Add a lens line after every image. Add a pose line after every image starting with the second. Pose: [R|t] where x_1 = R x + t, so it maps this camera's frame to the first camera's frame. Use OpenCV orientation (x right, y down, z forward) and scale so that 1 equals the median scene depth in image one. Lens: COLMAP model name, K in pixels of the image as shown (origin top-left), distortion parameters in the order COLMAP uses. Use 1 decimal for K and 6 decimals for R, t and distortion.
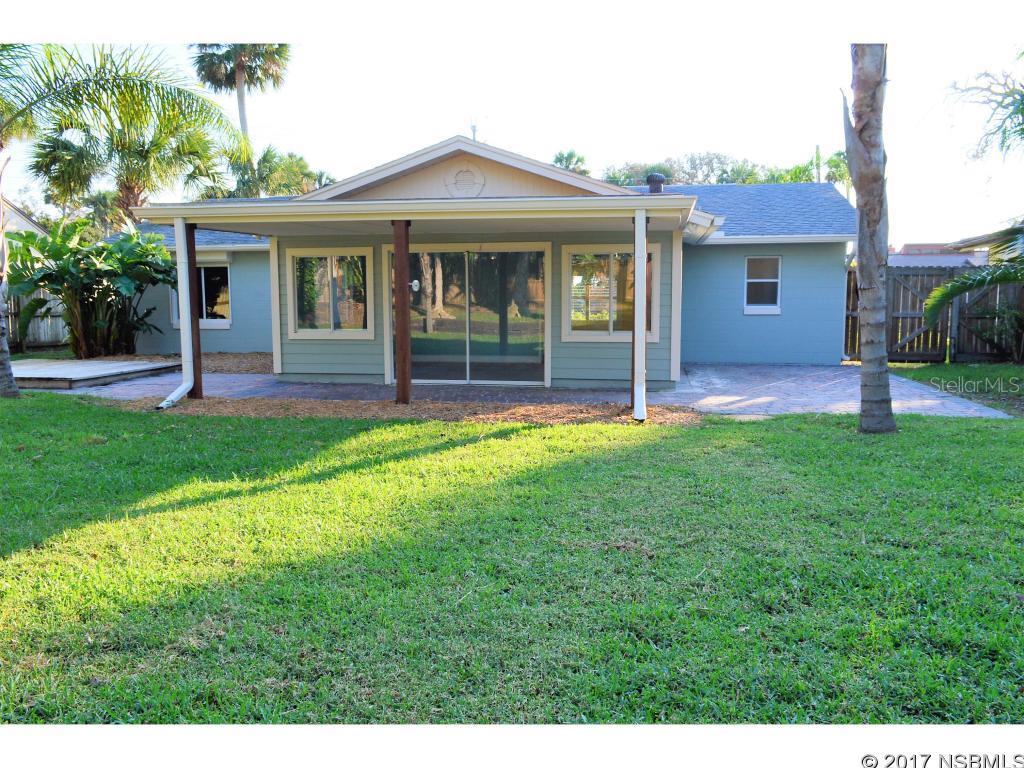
lens RADIAL K [[820.6, 0, 511.5], [0, 820.6, 382.1], [0, 0, 1]] dist [-0.003734, -0.004620]
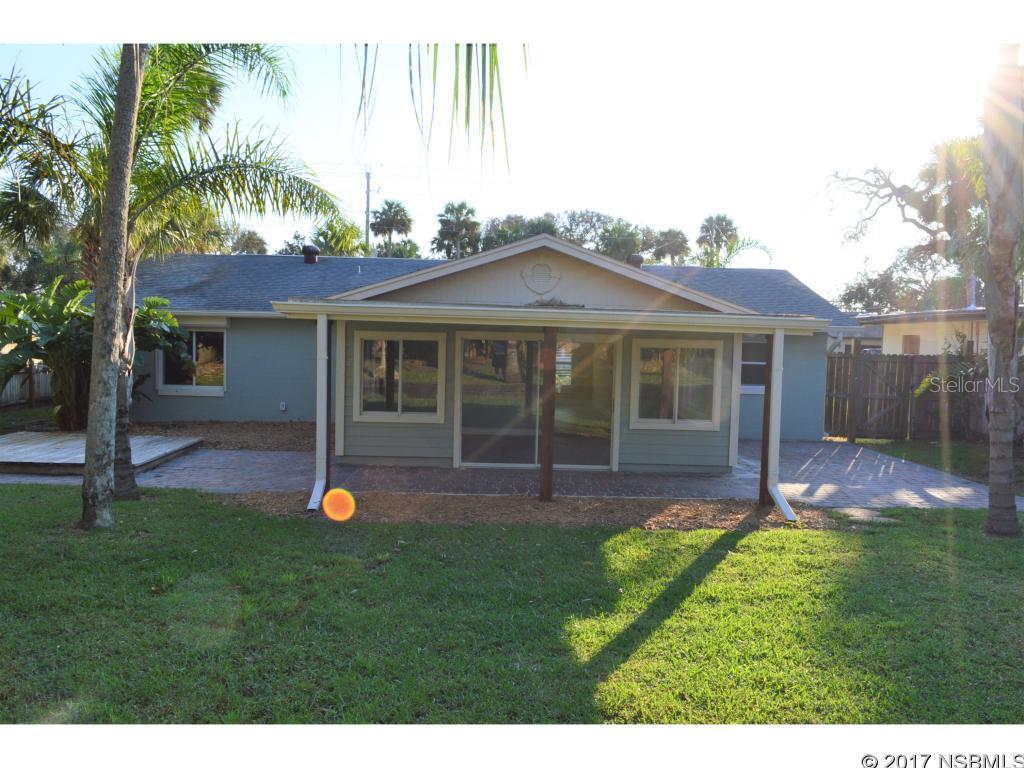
lens RADIAL K [[820.6, 0, 514.7], [0, 820.6, 384.7], [0, 0, 1]] dist [-0.003734, -0.004620]
pose [[0.980377, 0.015846, 0.196492, -0.227165], [-0.007504, 0.999041, -0.043131, -0.045873], [-0.196987, 0.040810, 0.979556, -0.009717]]
